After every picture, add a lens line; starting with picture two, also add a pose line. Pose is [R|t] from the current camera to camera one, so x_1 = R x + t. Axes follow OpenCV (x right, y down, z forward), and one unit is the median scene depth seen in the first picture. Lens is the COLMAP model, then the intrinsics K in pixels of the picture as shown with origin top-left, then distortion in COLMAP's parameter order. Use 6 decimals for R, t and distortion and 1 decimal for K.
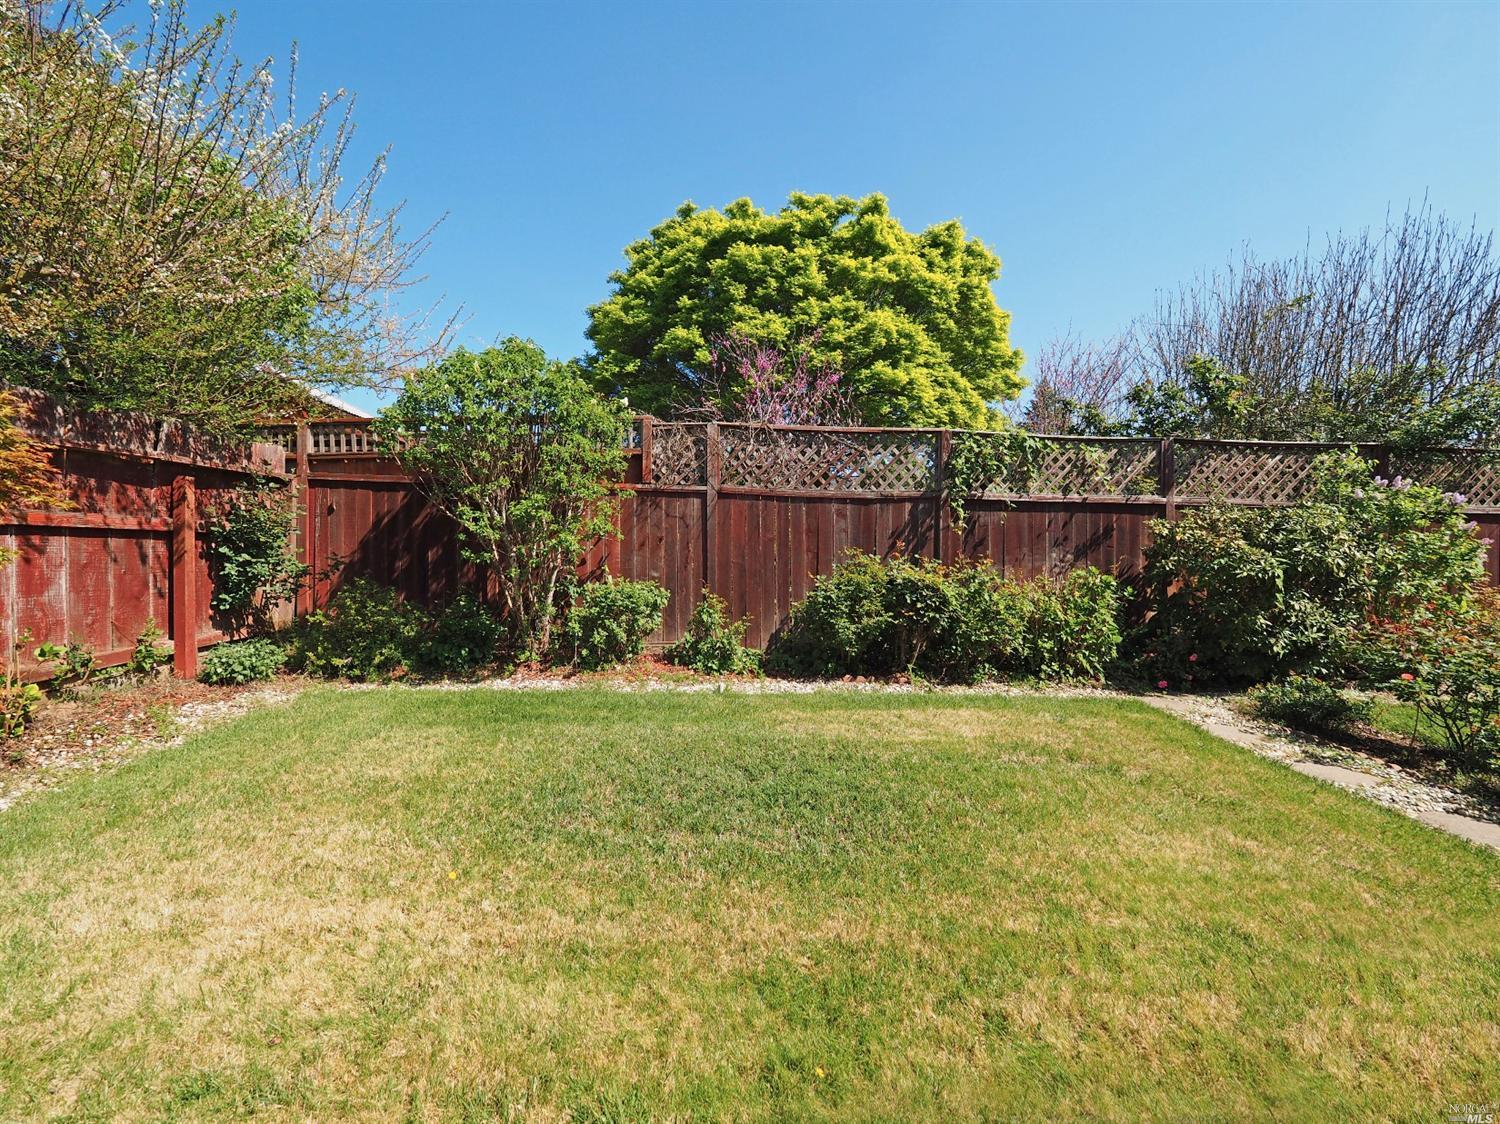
lens RADIAL K [[632.4, 0, 720.3], [0, 632.4, 565.8], [0, 0, 1]] dist [-0.012201, -0.000056]
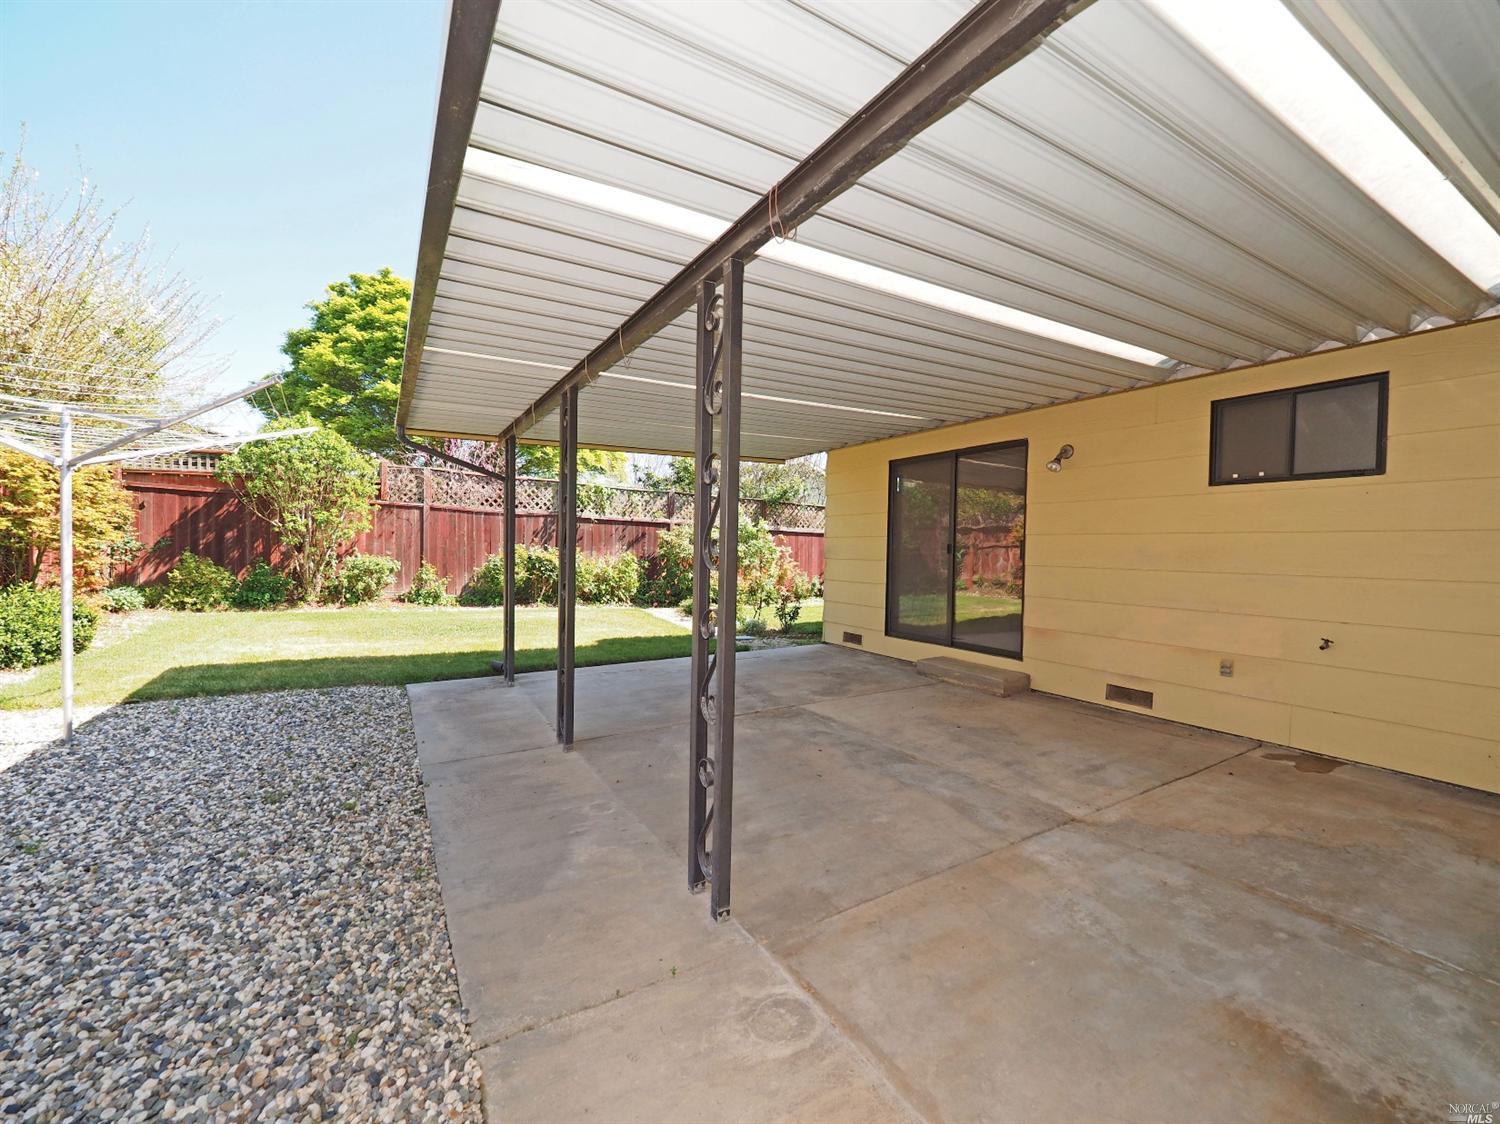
lens RADIAL K [[590.9, 0, 750.0], [0, 590.9, 562.0], [0, 0, 1]] dist [-0.001610, 0.000133]
pose [[0.847684, 0.005751, 0.530471, -0.124830], [-0.012190, 0.999888, 0.008638, 0.013300], [-0.530362, -0.013789, 0.847659, -0.909905]]
